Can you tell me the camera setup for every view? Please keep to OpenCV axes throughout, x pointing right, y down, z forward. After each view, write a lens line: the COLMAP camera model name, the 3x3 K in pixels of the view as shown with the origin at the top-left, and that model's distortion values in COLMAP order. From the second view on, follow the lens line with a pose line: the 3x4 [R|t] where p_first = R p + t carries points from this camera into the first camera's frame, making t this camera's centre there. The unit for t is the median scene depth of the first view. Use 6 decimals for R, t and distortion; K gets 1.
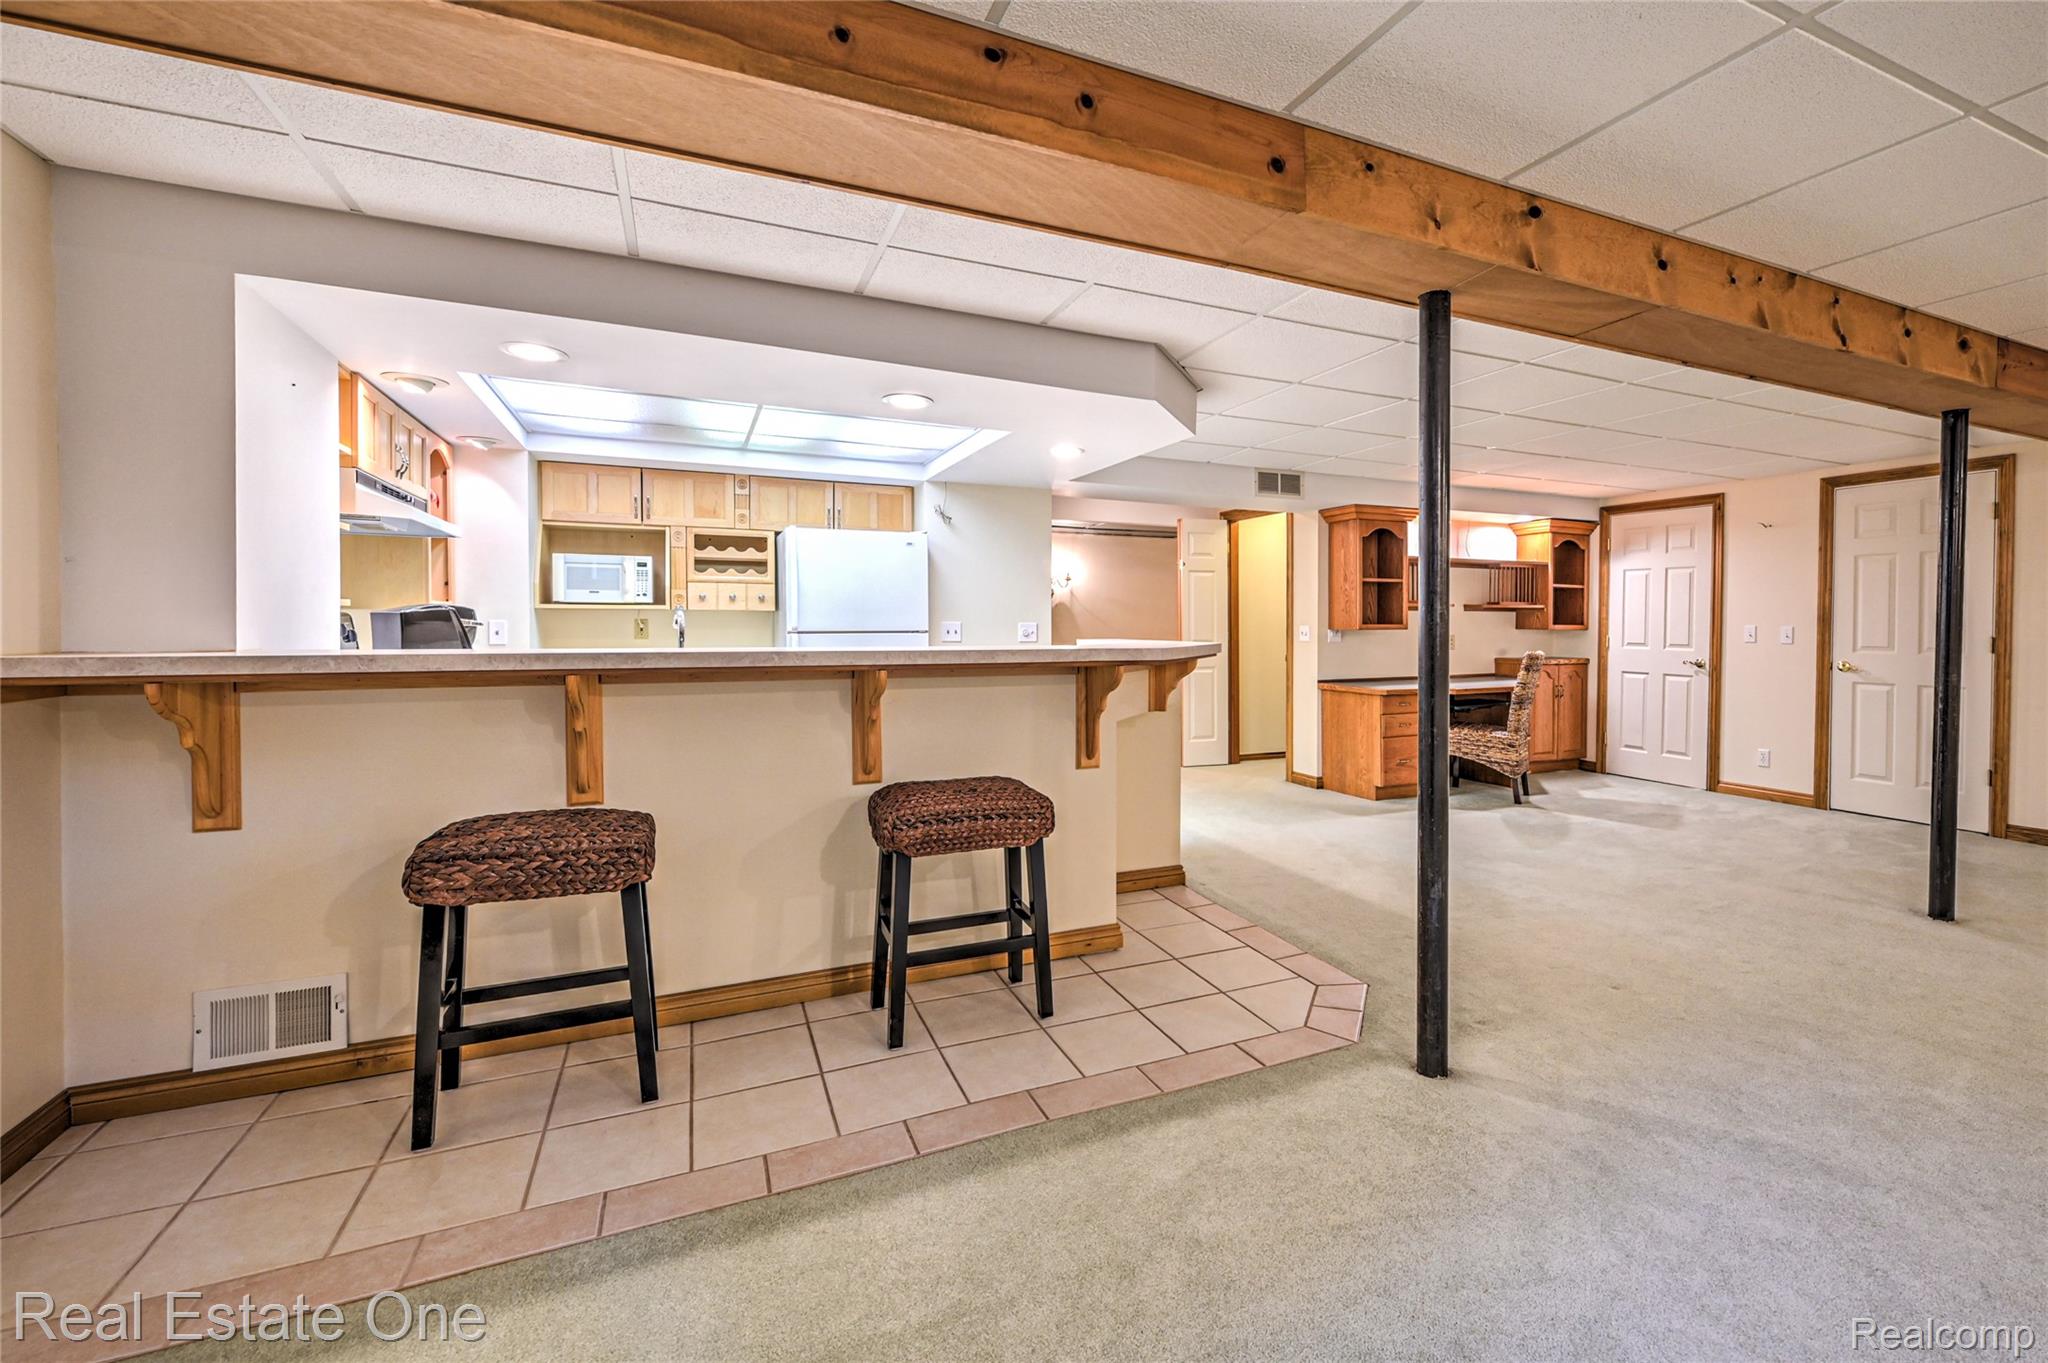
lens RADIAL K [[877.2, 0, 1107.3], [0, 877.2, 629.3], [0, 0, 1]] dist [-0.001783, -0.000104]
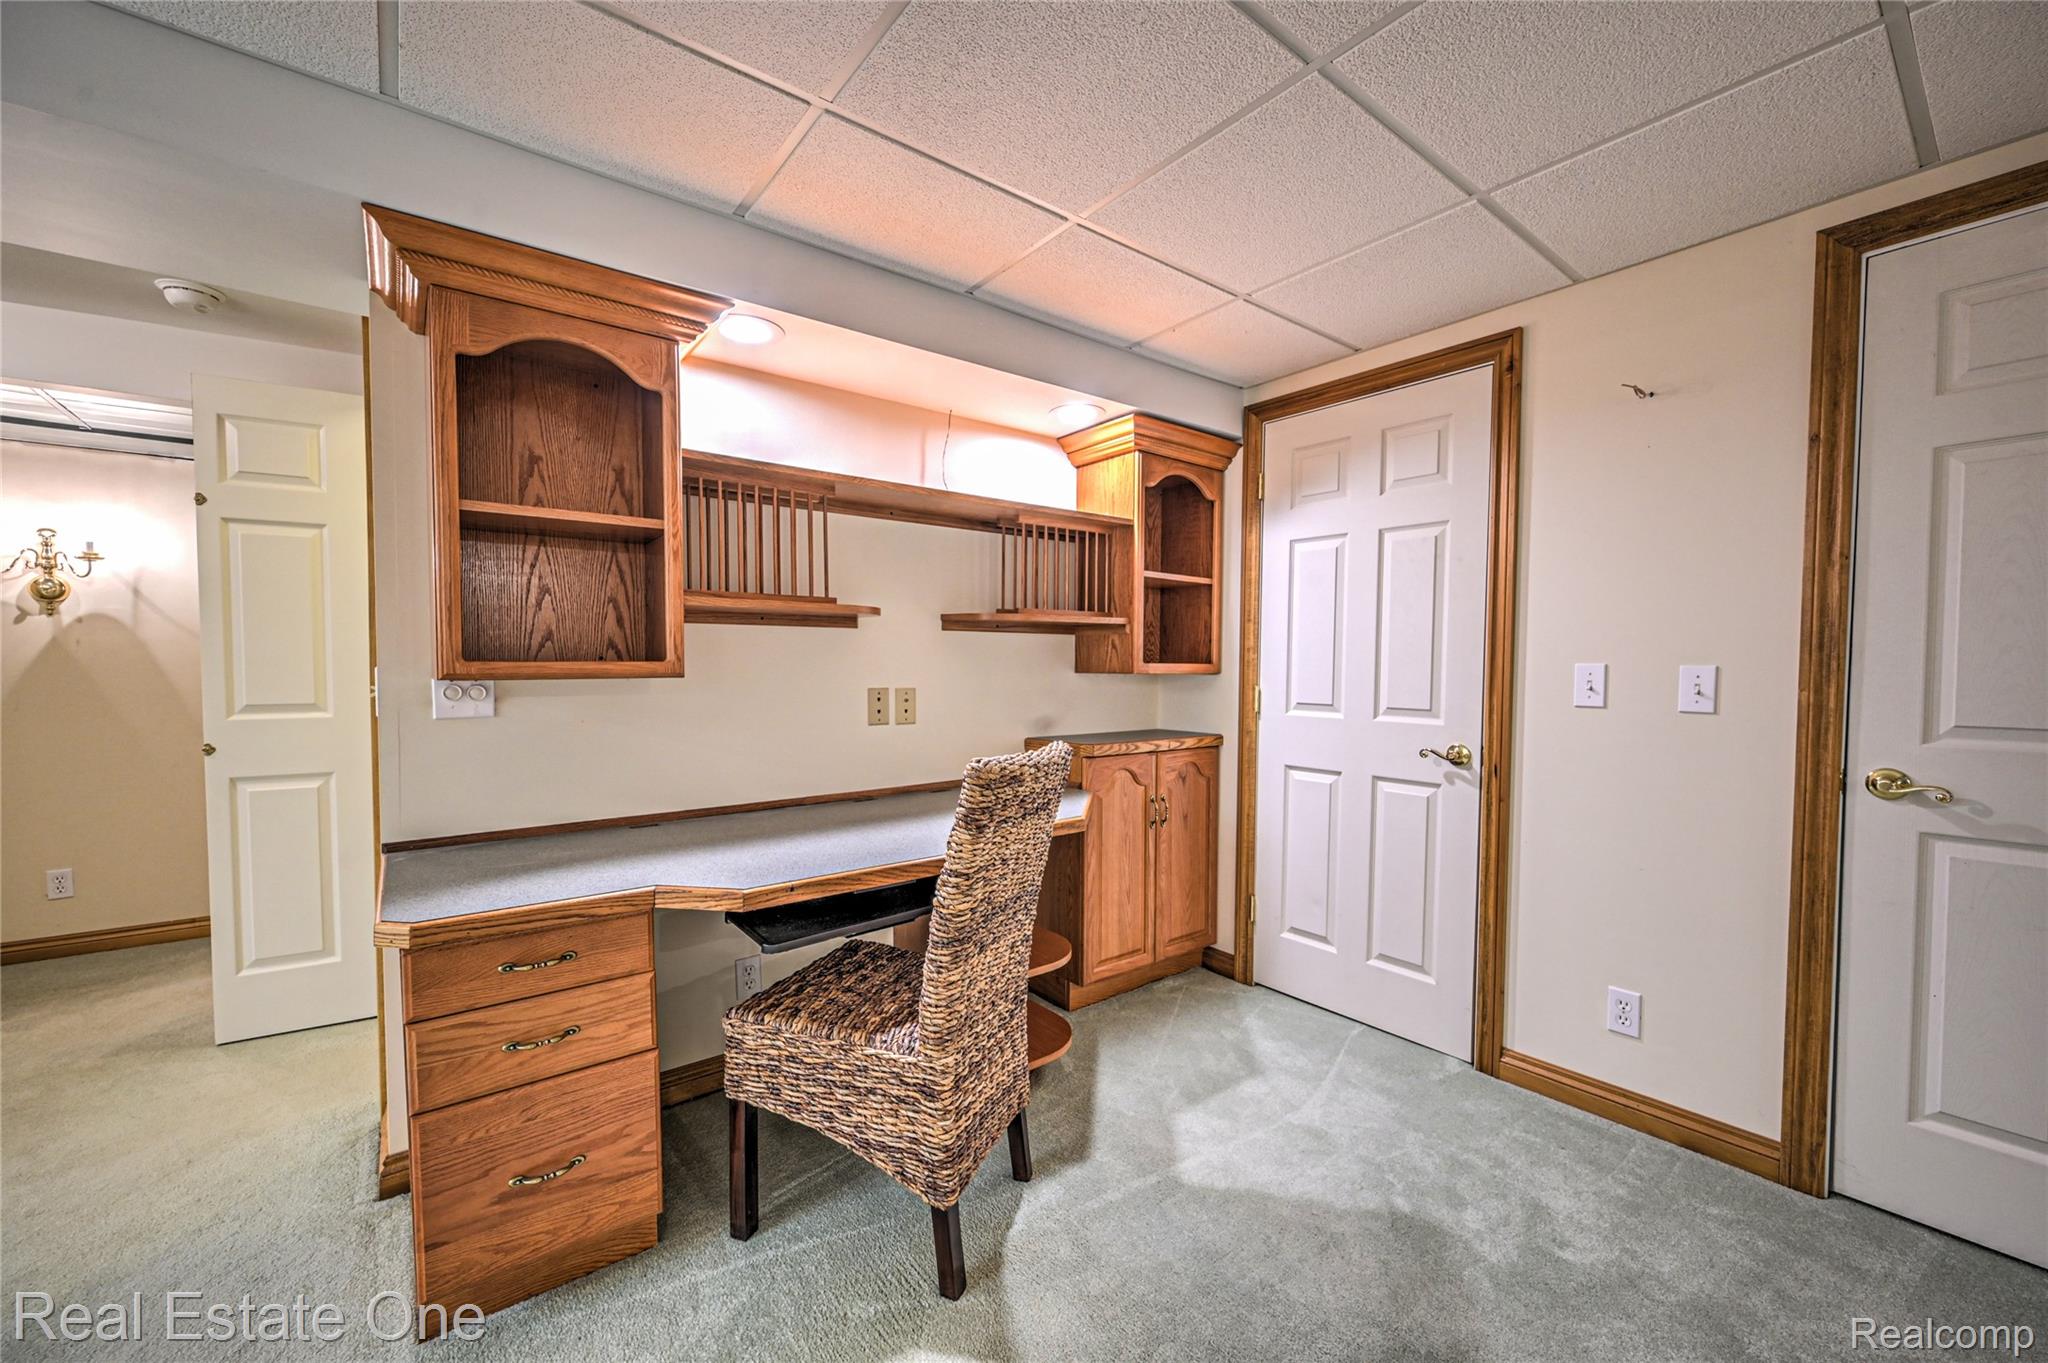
lens RADIAL K [[800.4, 0, 1019.7], [0, 800.4, 689.2], [0, 0, 1]] dist [-0.004150, 0.001203]
pose [[0.977859, -0.008891, 0.209077, 0.363783], [0.003910, 0.999699, 0.024223, -0.001947], [-0.209230, -0.022869, 0.977599, 0.620975]]
